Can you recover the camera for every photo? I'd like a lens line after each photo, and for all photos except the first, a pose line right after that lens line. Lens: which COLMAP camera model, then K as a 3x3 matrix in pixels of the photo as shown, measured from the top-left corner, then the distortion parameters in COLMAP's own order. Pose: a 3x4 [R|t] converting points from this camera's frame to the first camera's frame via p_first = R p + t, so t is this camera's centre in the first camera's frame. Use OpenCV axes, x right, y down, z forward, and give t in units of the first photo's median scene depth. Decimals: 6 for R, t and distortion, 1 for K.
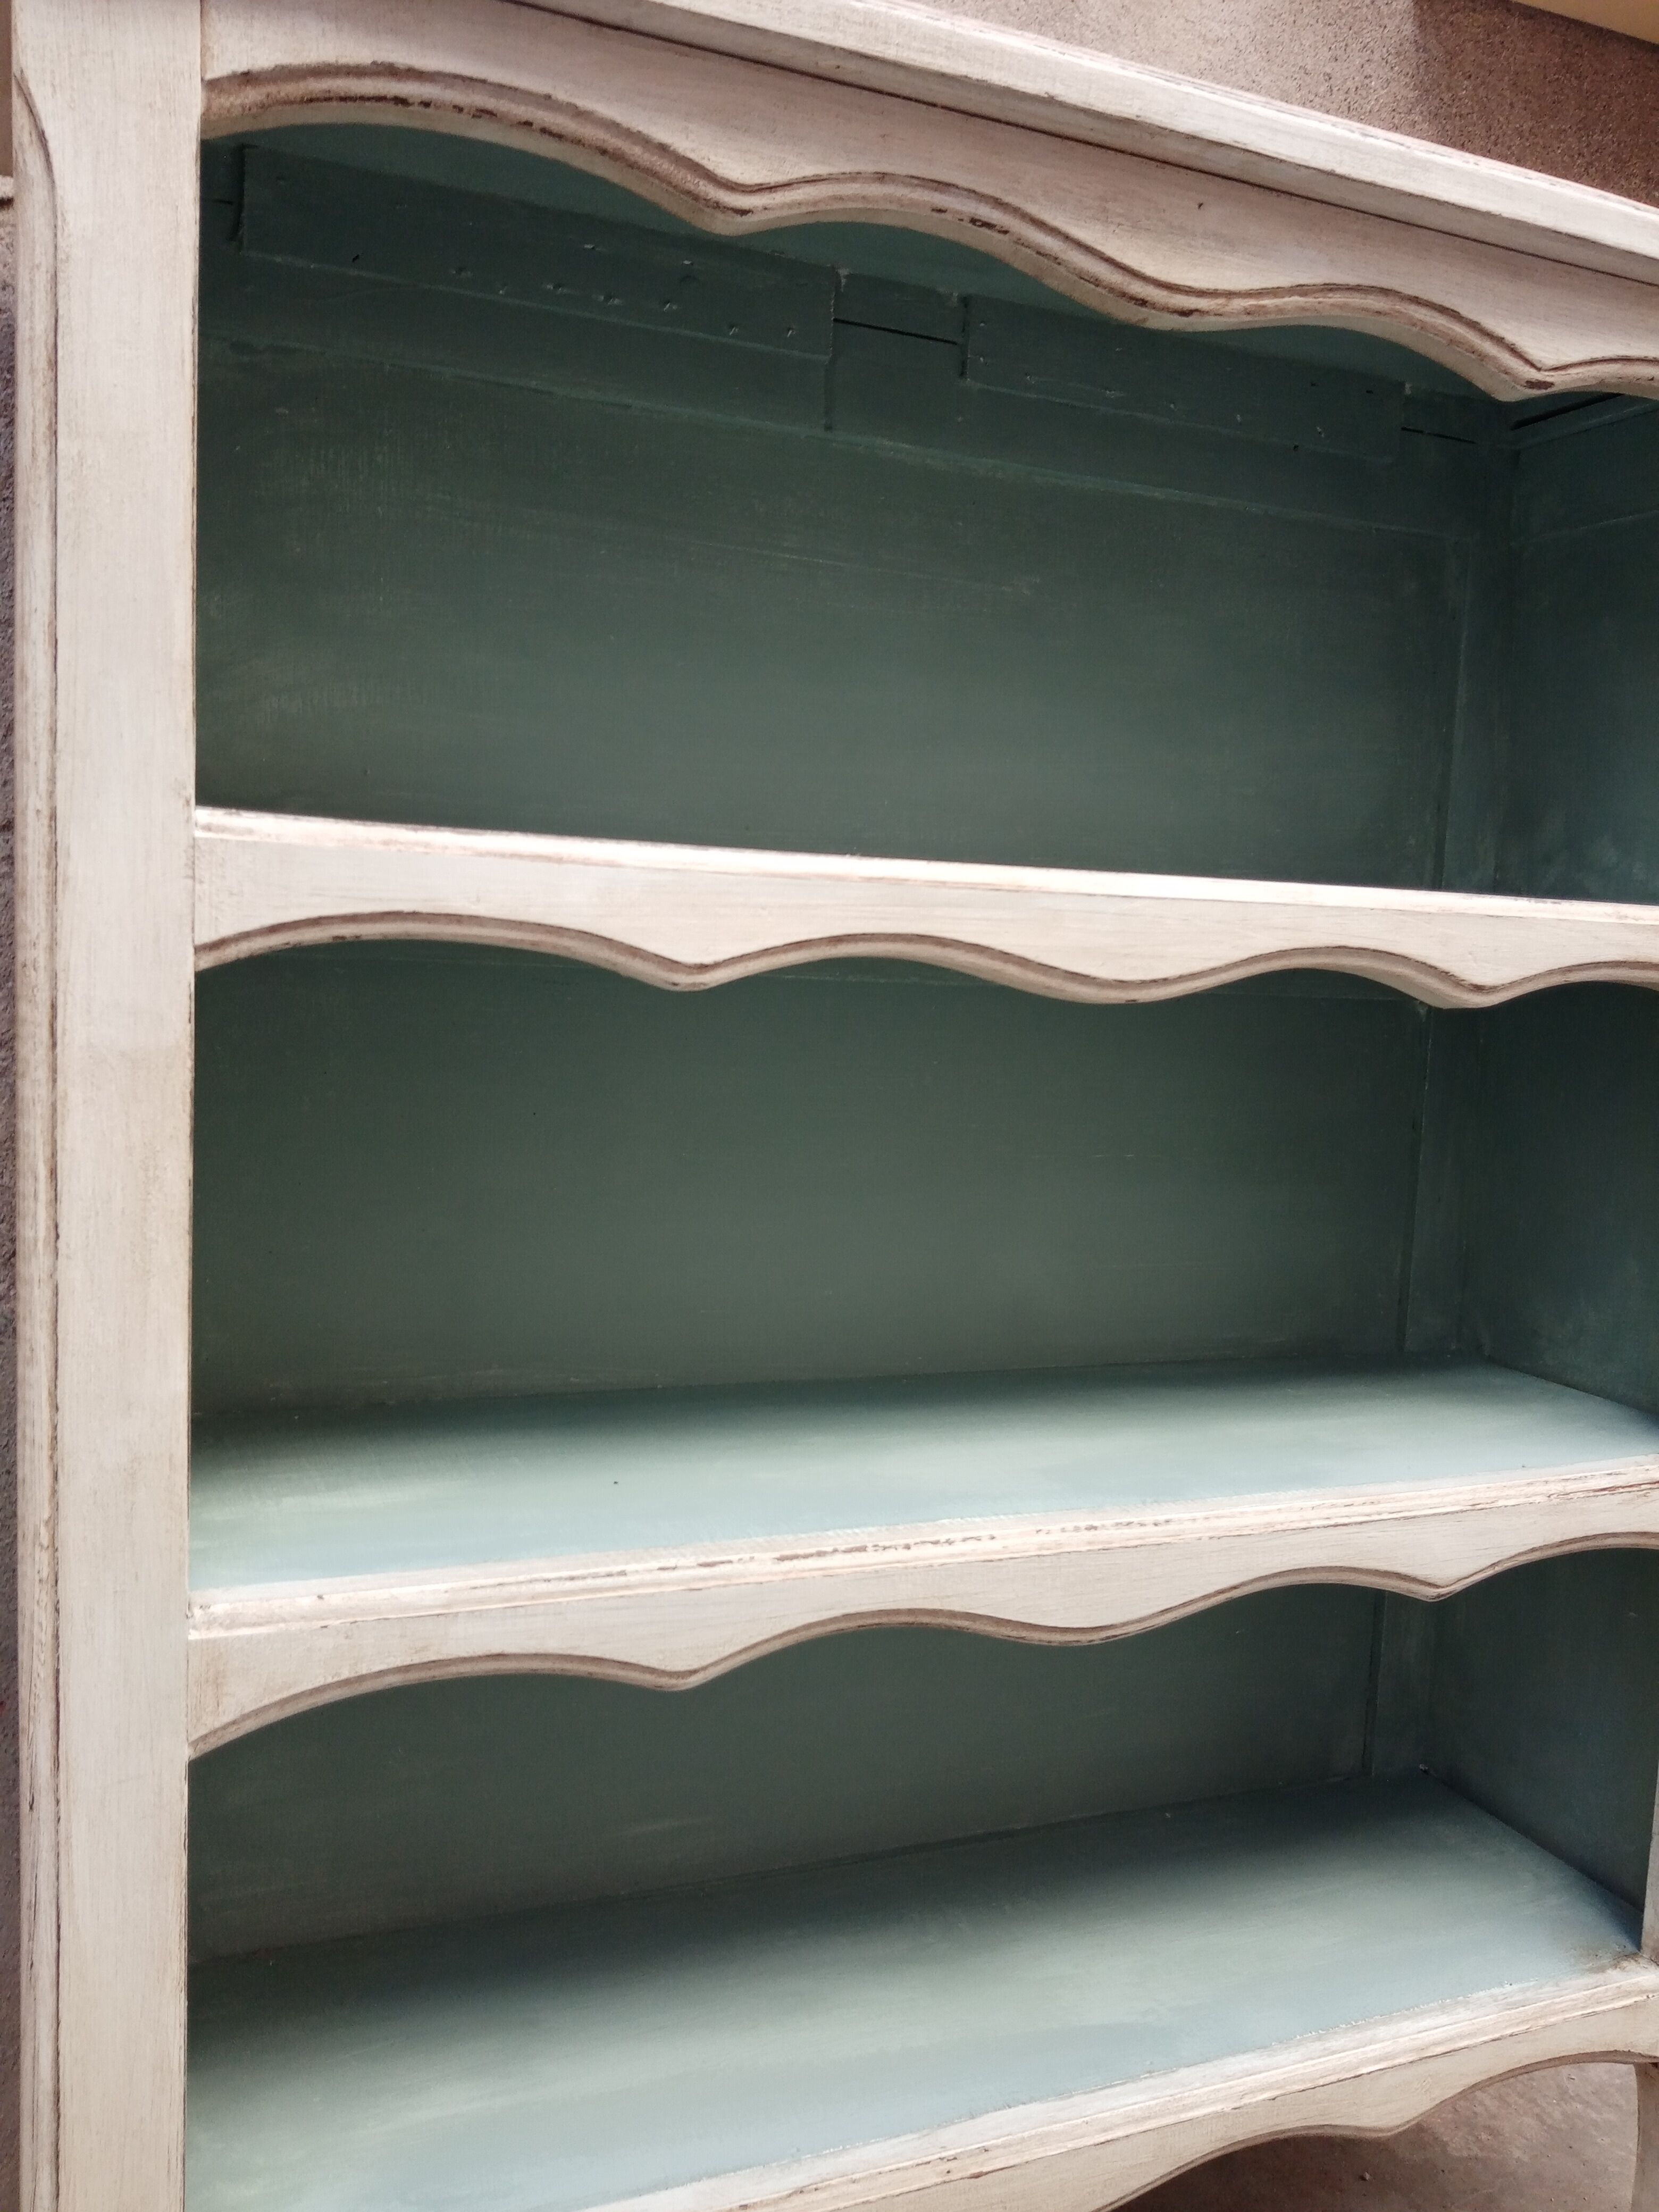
lens RADIAL K [[1749.2, 0, 802.6], [0, 1749.2, 1122.5], [0, 0, 1]] dist [0.021194, -0.052125]
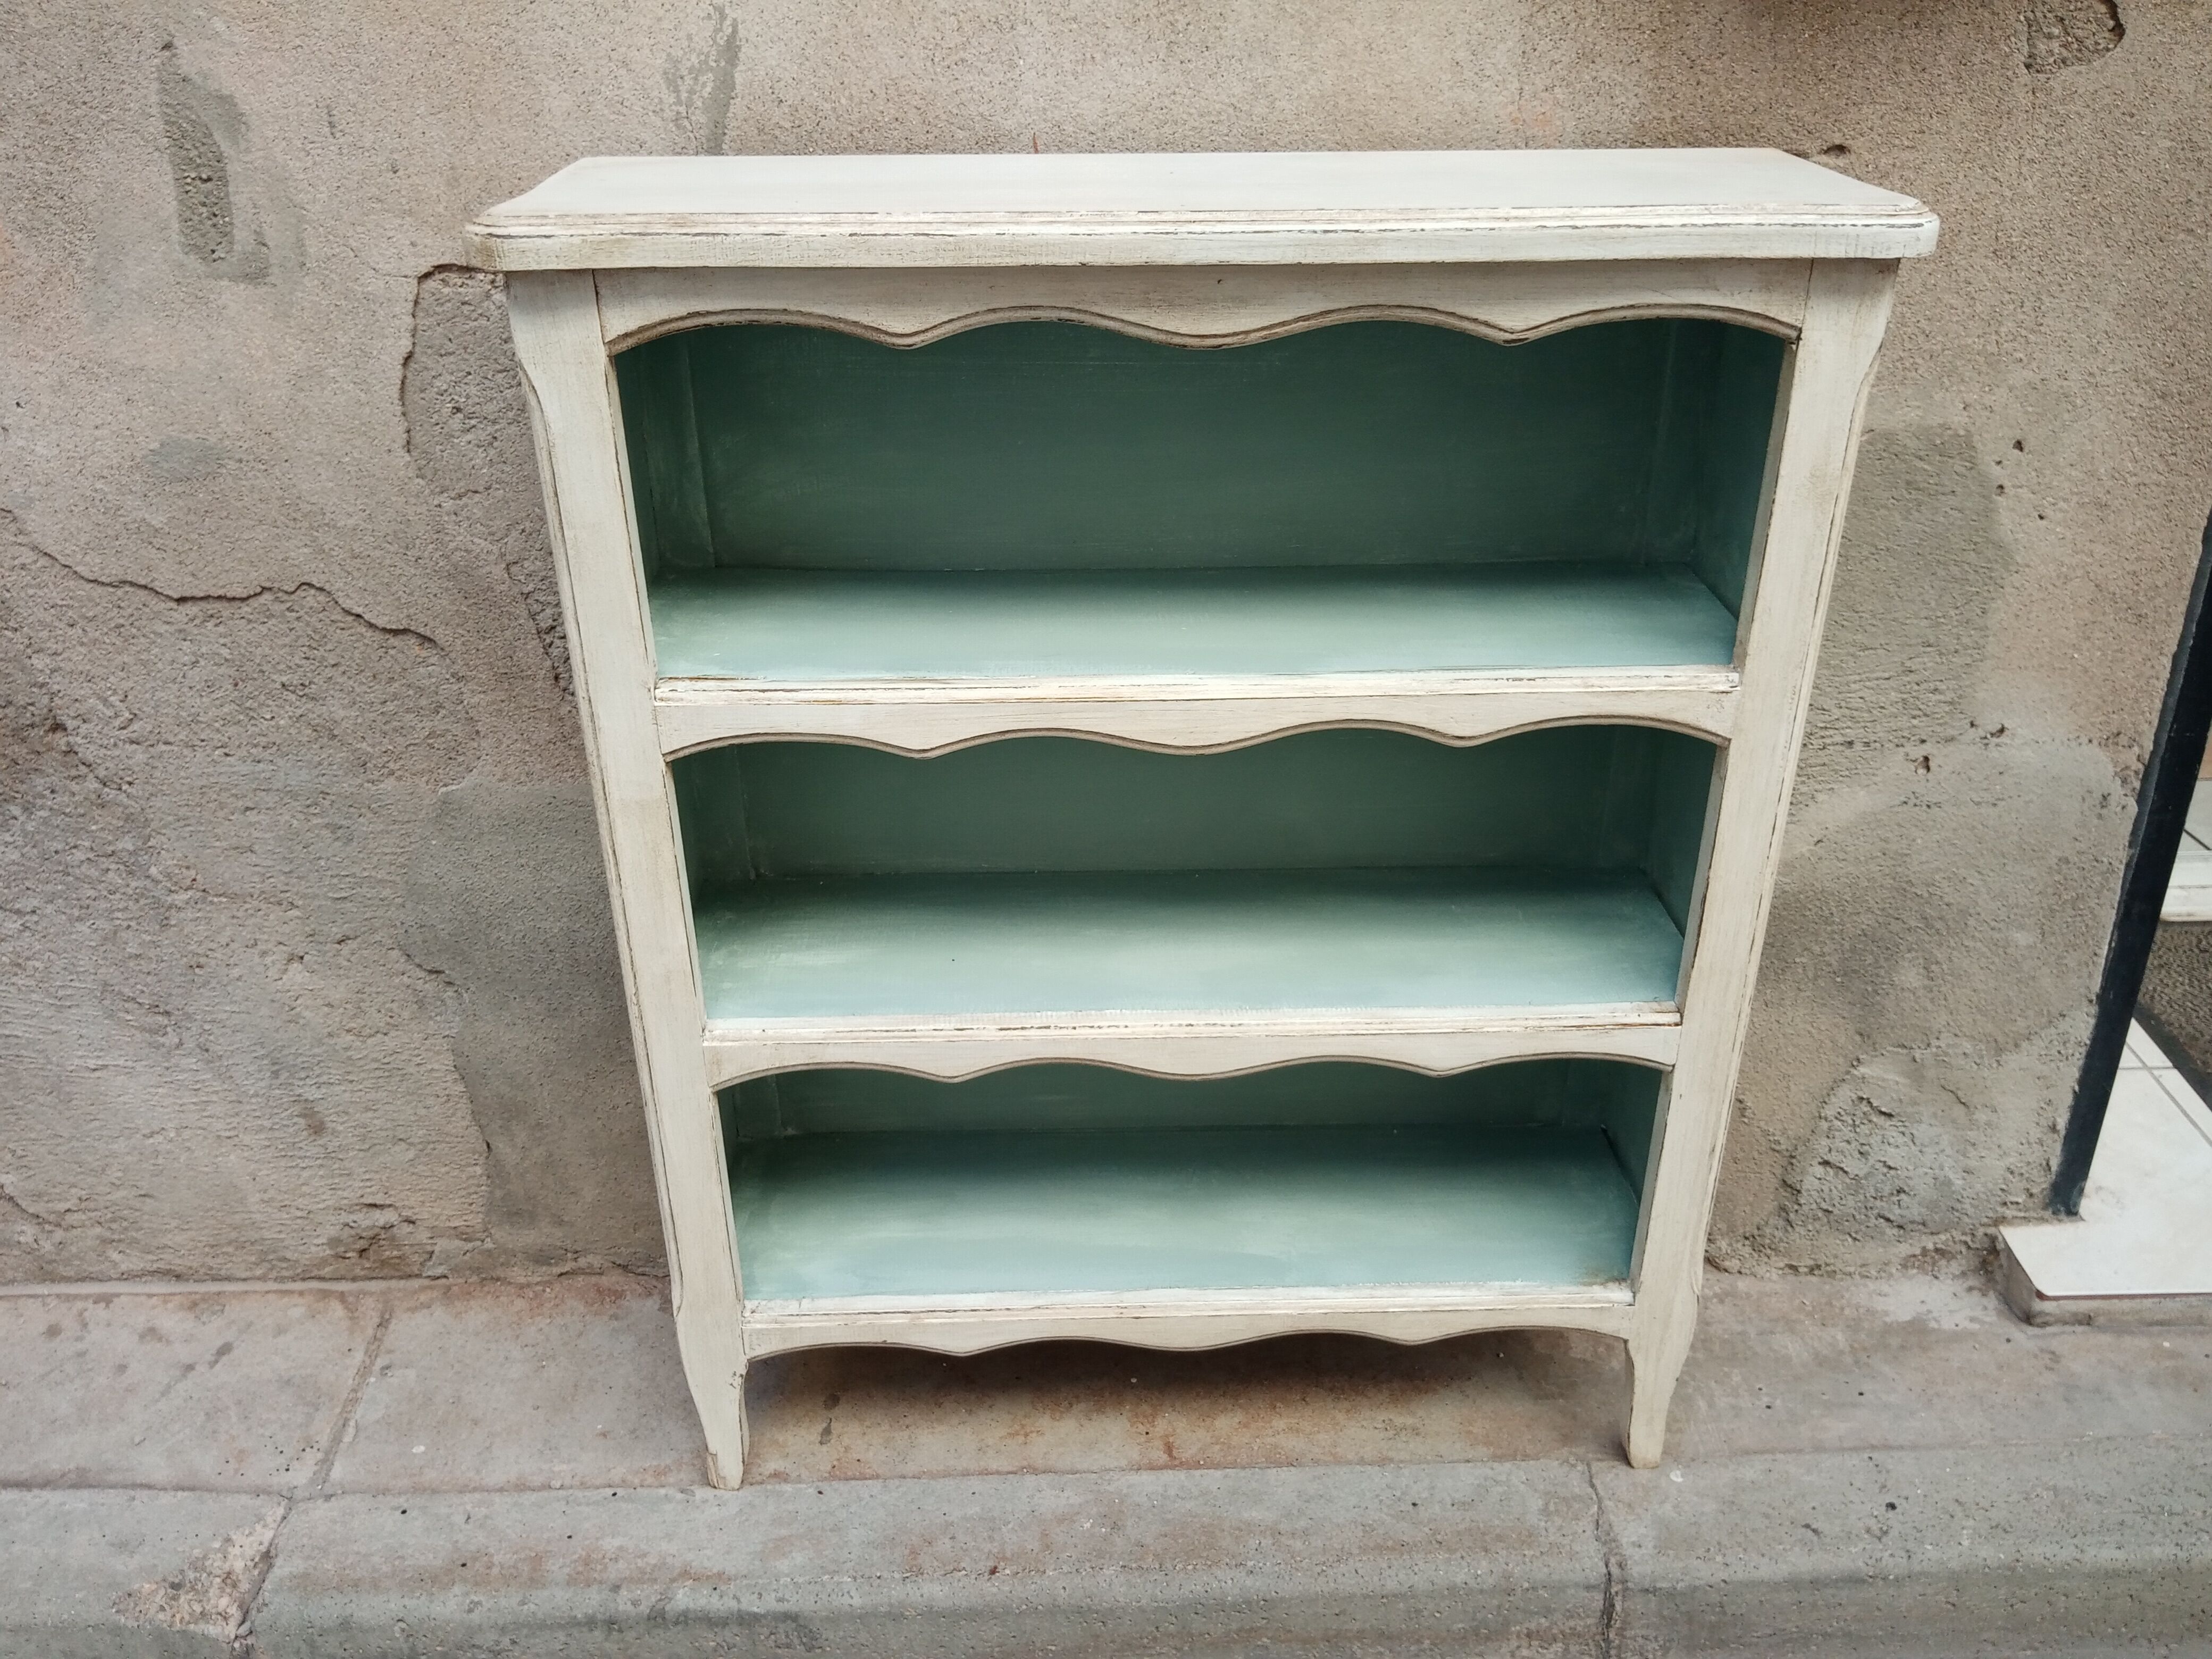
lens RADIAL K [[1749.2, 0, 1117.7], [0, 1749.2, 858.0], [0, 0, 1]] dist [0.021194, -0.052125]
pose [[0.934282, 0.122334, -0.334889, 0.714649], [0.010842, 0.929109, 0.369648, -0.619398], [0.356369, -0.348987, 0.866723, -0.527943]]
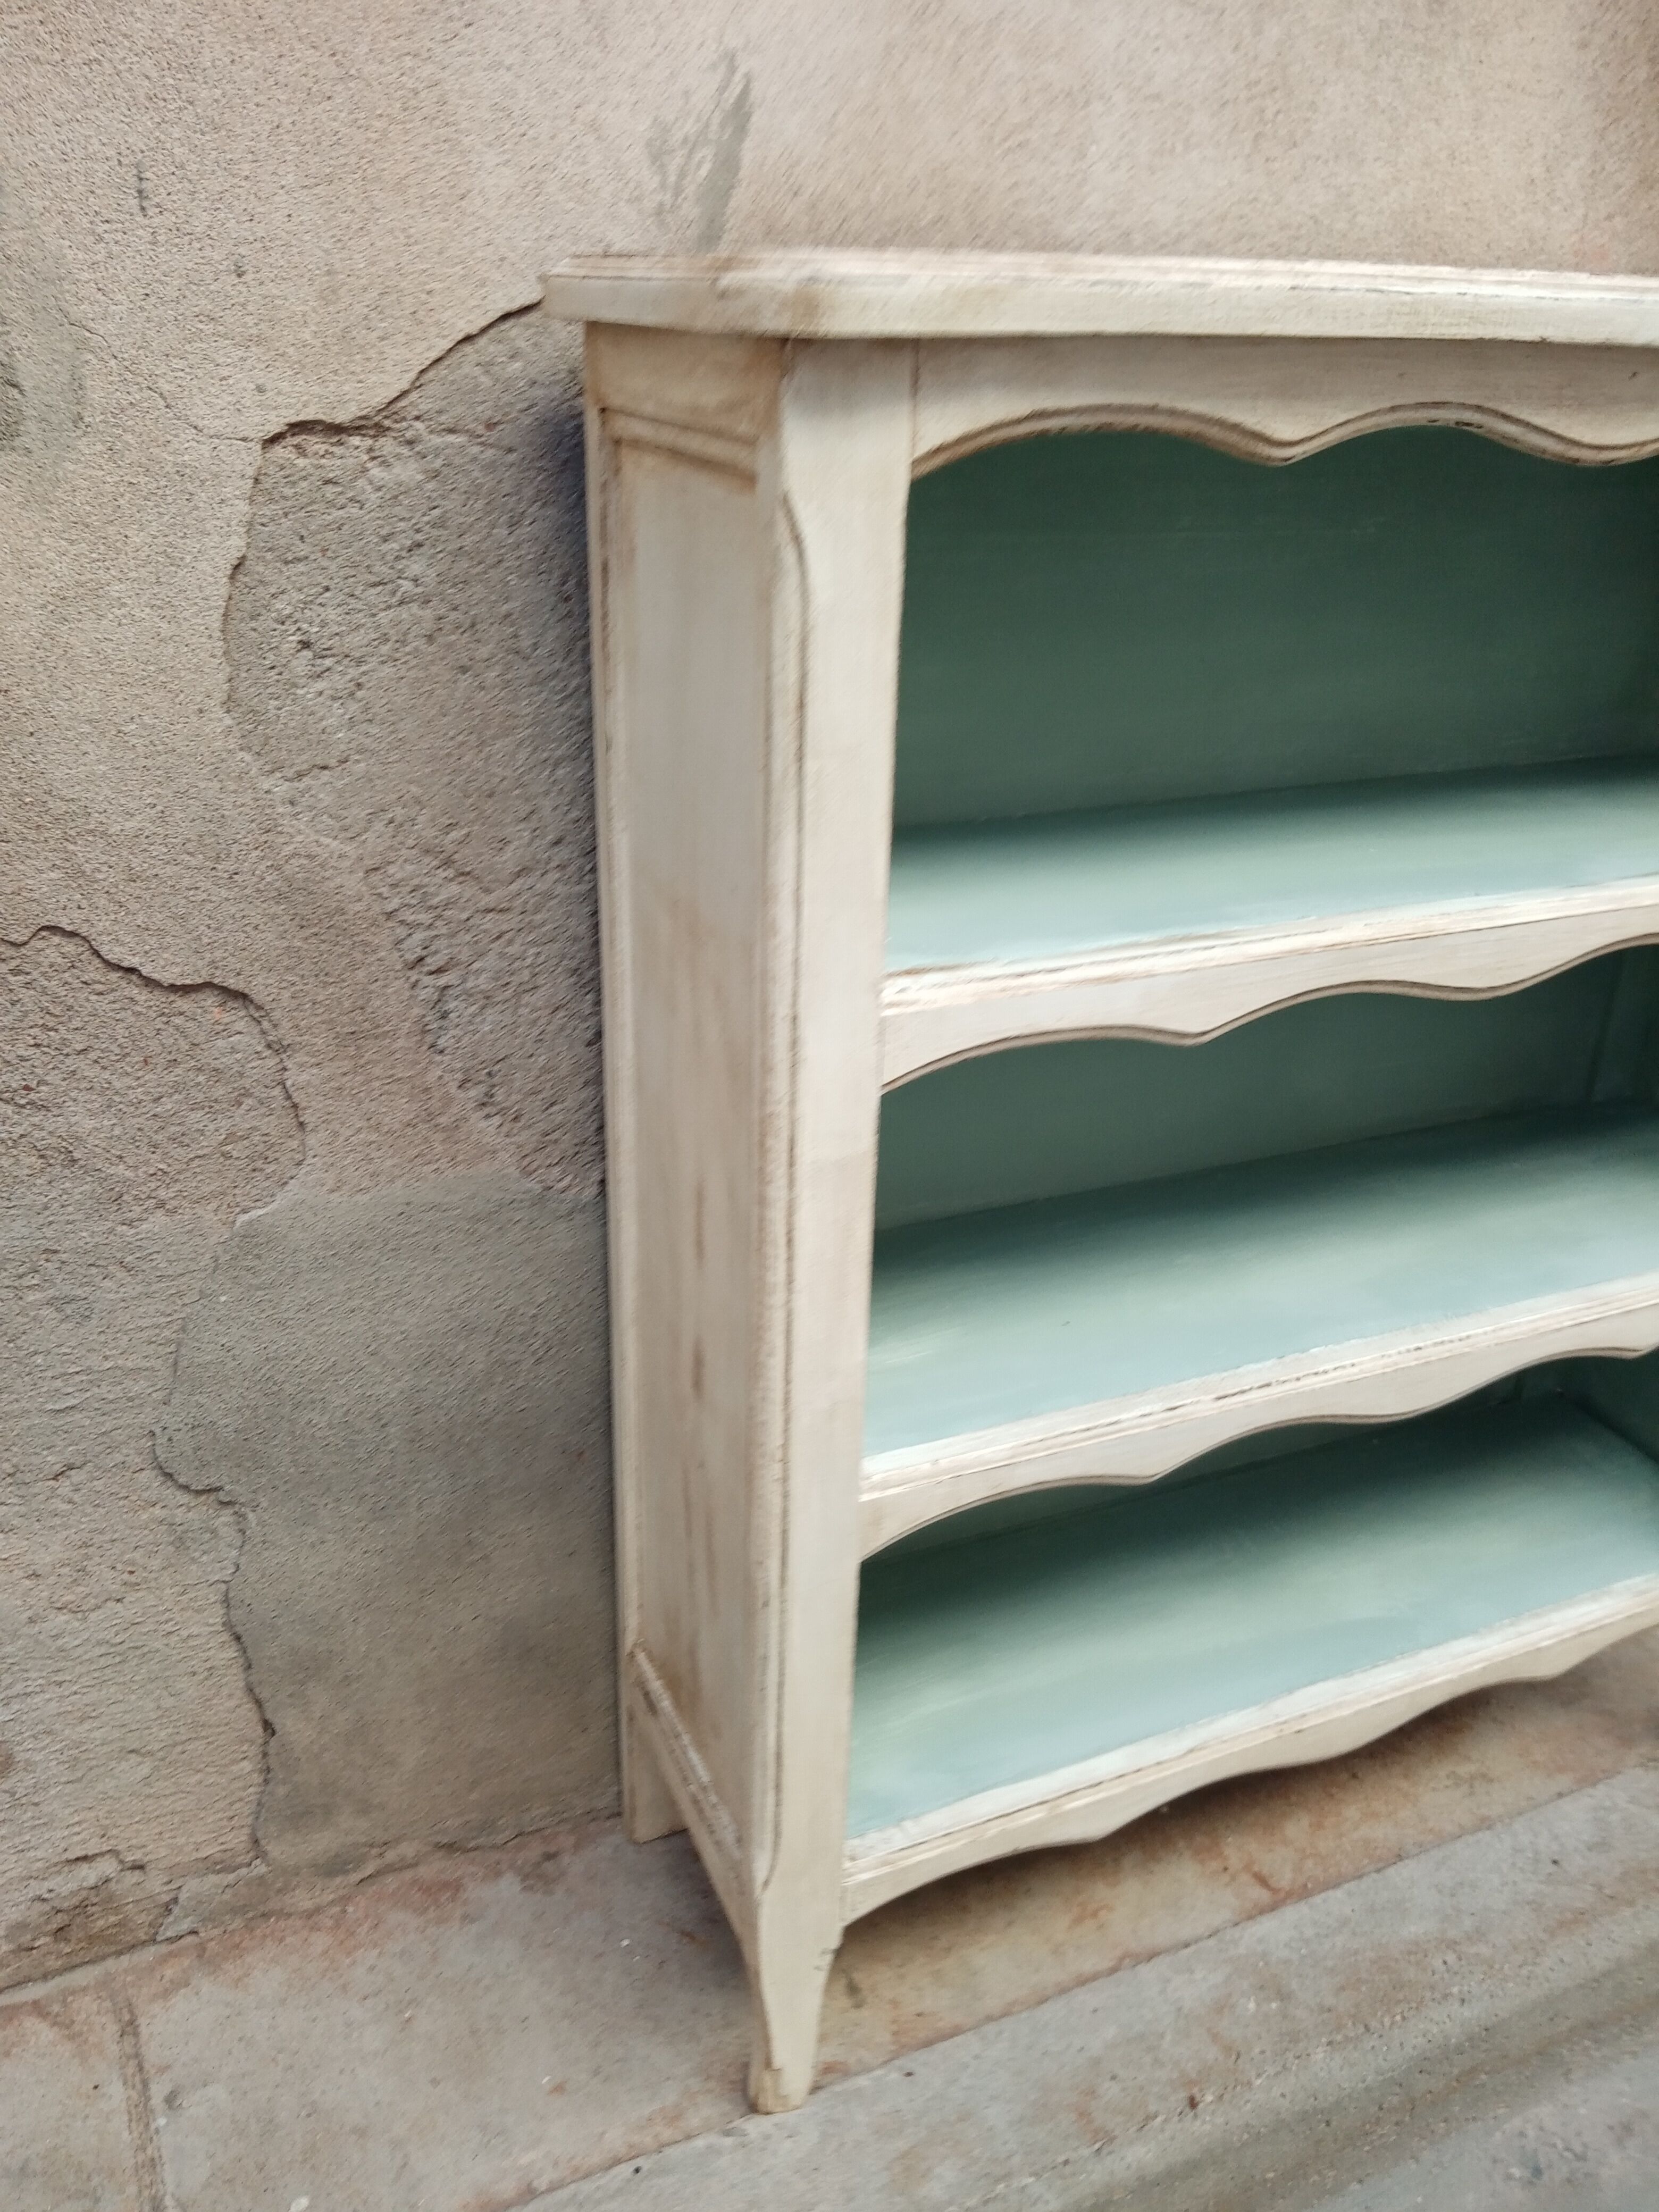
lens RADIAL K [[1749.2, 0, 791.4], [0, 1749.2, 1117.1], [0, 0, 1]] dist [0.021194, -0.052125]
pose [[0.999460, -0.032456, 0.005085, -0.362026], [0.028981, 0.943970, 0.328755, -0.451982], [-0.015470, -0.328430, 0.944402, -0.277457]]
